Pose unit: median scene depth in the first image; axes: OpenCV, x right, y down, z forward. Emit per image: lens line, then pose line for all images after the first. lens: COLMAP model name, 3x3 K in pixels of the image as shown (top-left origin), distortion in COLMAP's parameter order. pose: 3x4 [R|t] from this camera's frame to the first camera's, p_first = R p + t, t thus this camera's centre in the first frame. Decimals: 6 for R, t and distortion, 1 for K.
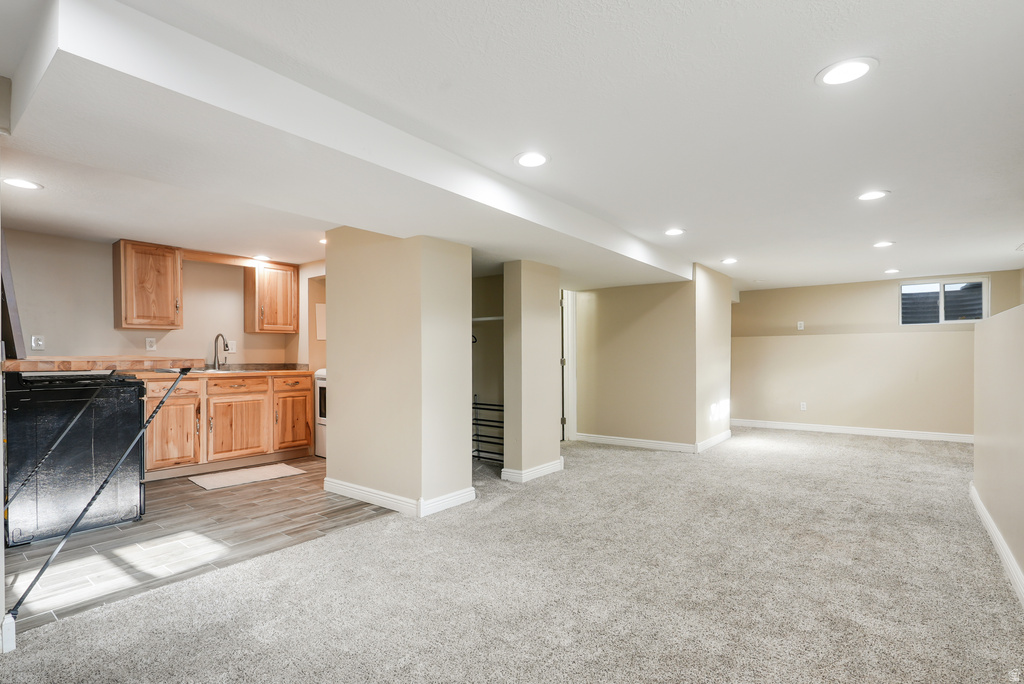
lens RADIAL K [[466.2, 0, 512.0], [0, 466.2, 351.5], [0, 0, 1]] dist [-0.005433, 0.000825]
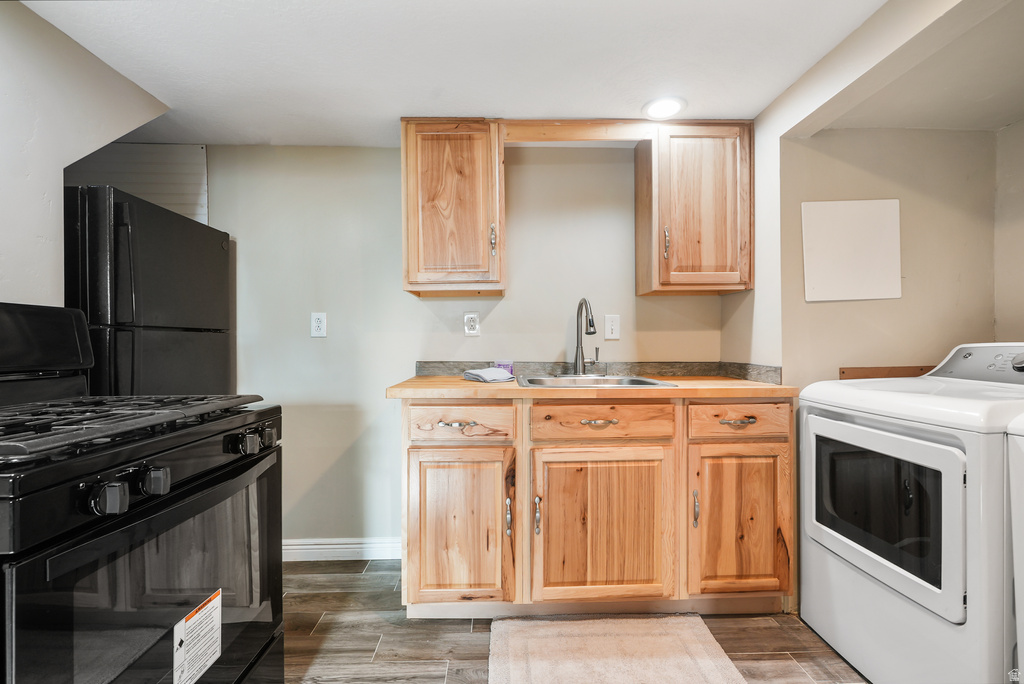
lens RADIAL K [[466.2, 0, 512.0], [0, 466.2, 351.5], [0, 0, 1]] dist [-0.005433, 0.000825]
pose [[0.630374, 0.010915, -0.776215, -0.304771], [0.010381, 0.999693, 0.022489, 0.003862], [0.776222, -0.022235, 0.630068, 0.642045]]
